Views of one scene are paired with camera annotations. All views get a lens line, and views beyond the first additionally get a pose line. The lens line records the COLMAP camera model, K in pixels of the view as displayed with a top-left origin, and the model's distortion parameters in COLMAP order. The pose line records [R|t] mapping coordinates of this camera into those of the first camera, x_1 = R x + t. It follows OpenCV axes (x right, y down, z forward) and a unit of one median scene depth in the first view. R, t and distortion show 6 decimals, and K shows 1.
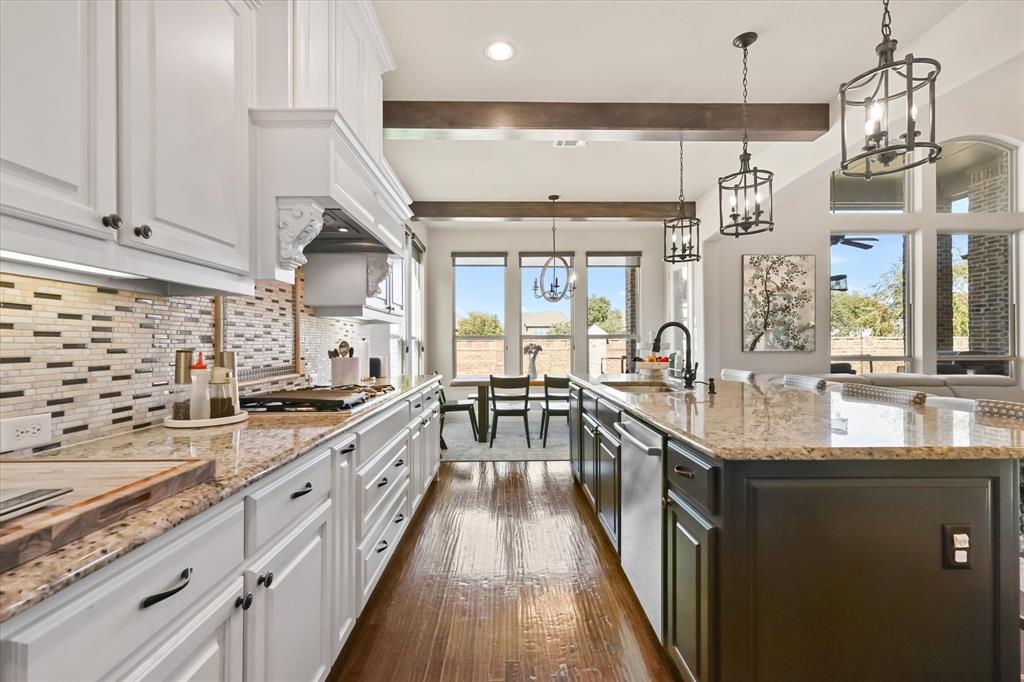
lens RADIAL K [[452.7, 0, 507.0], [0, 452.7, 342.6], [0, 0, 1]] dist [-0.001954, -0.000135]
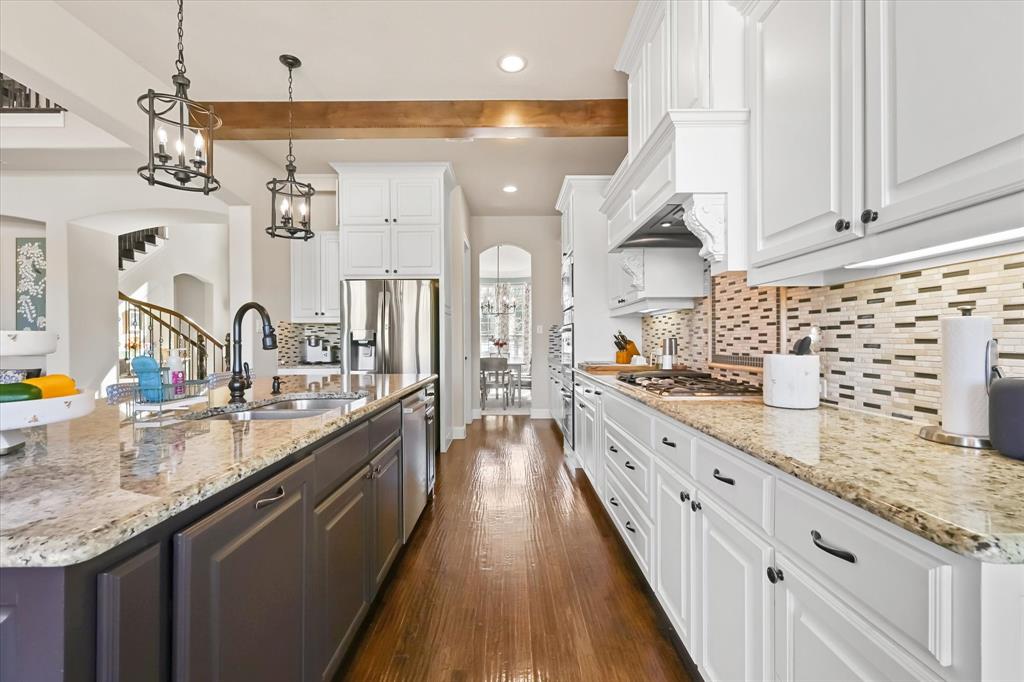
lens RADIAL K [[452.7, 0, 507.0], [0, 452.7, 342.6], [0, 0, 1]] dist [-0.001954, -0.000135]
pose [[-0.999456, 0.027759, 0.017783, -0.010929], [0.027850, 0.999600, 0.004872, 0.004875], [-0.017641, 0.005365, -0.999830, 2.102216]]
